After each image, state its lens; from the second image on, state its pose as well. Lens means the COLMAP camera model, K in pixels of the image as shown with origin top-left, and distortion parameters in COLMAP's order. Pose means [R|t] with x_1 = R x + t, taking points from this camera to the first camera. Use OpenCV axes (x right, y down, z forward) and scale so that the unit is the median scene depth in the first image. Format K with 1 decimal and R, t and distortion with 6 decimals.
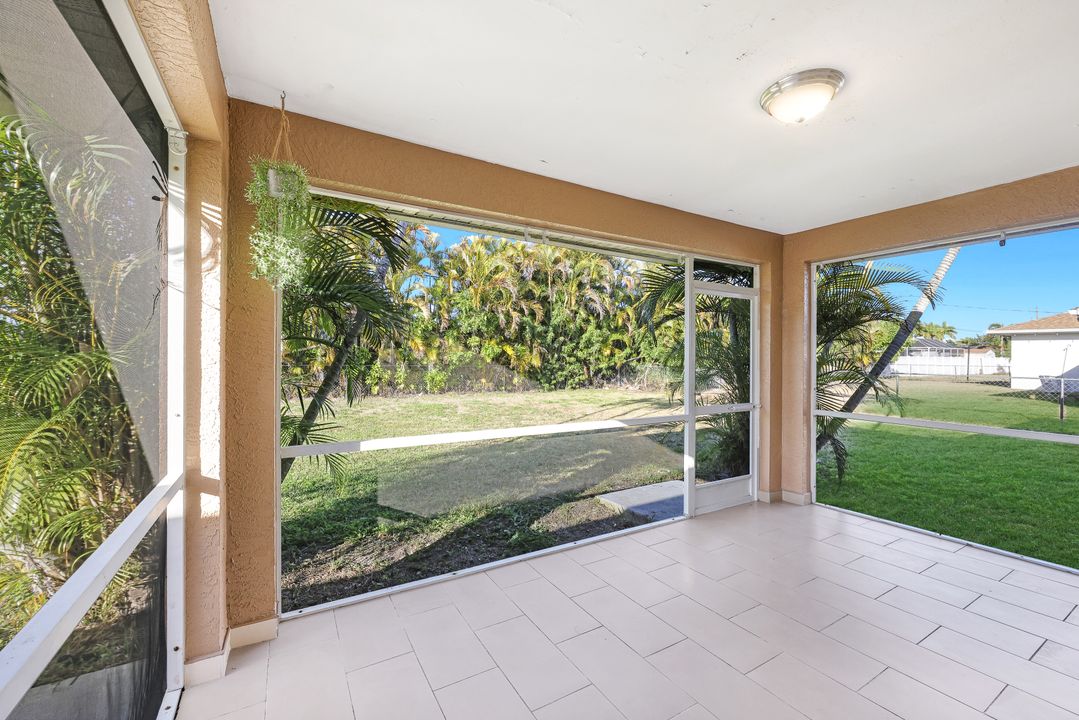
lens RADIAL K [[441.5, 0, 539.6], [0, 441.5, 356.4], [0, 0, 1]] dist [-0.001834, 0.000087]
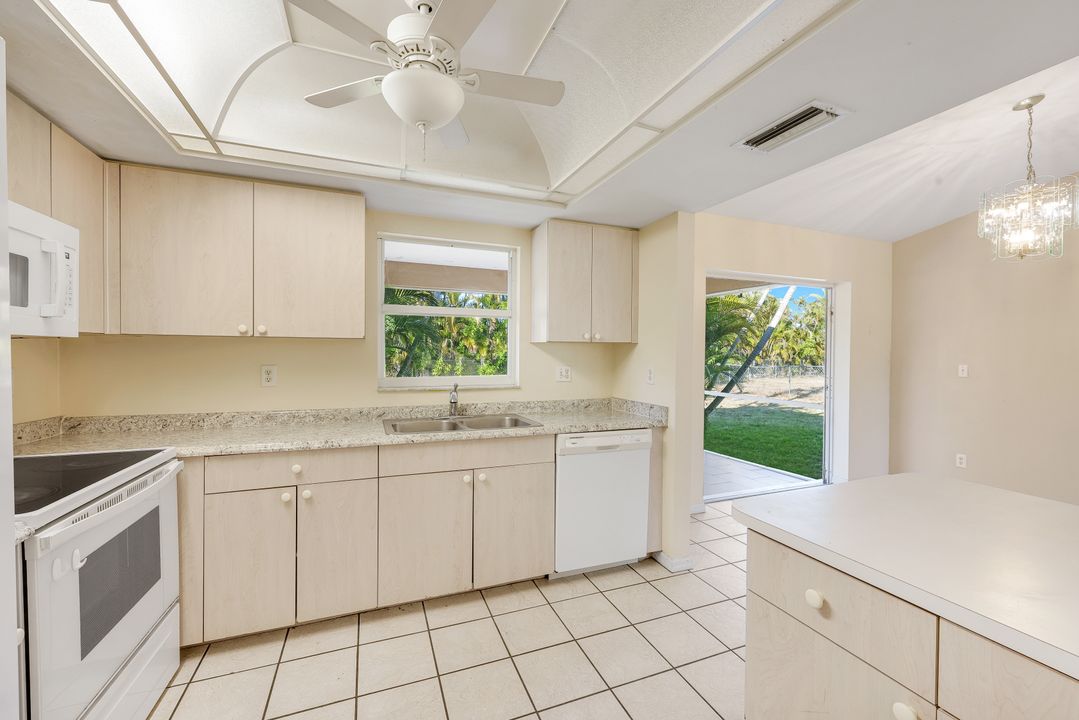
lens RADIAL K [[437.0, 0, 540.9], [0, 437.0, 356.4], [0, 0, 1]] dist [-0.000339, 0.000005]
pose [[0.989811, 0.003163, -0.142354, 0.098485], [-0.001652, 0.999941, 0.010732, -0.005064], [0.142379, -0.010388, 0.989758, -0.203969]]
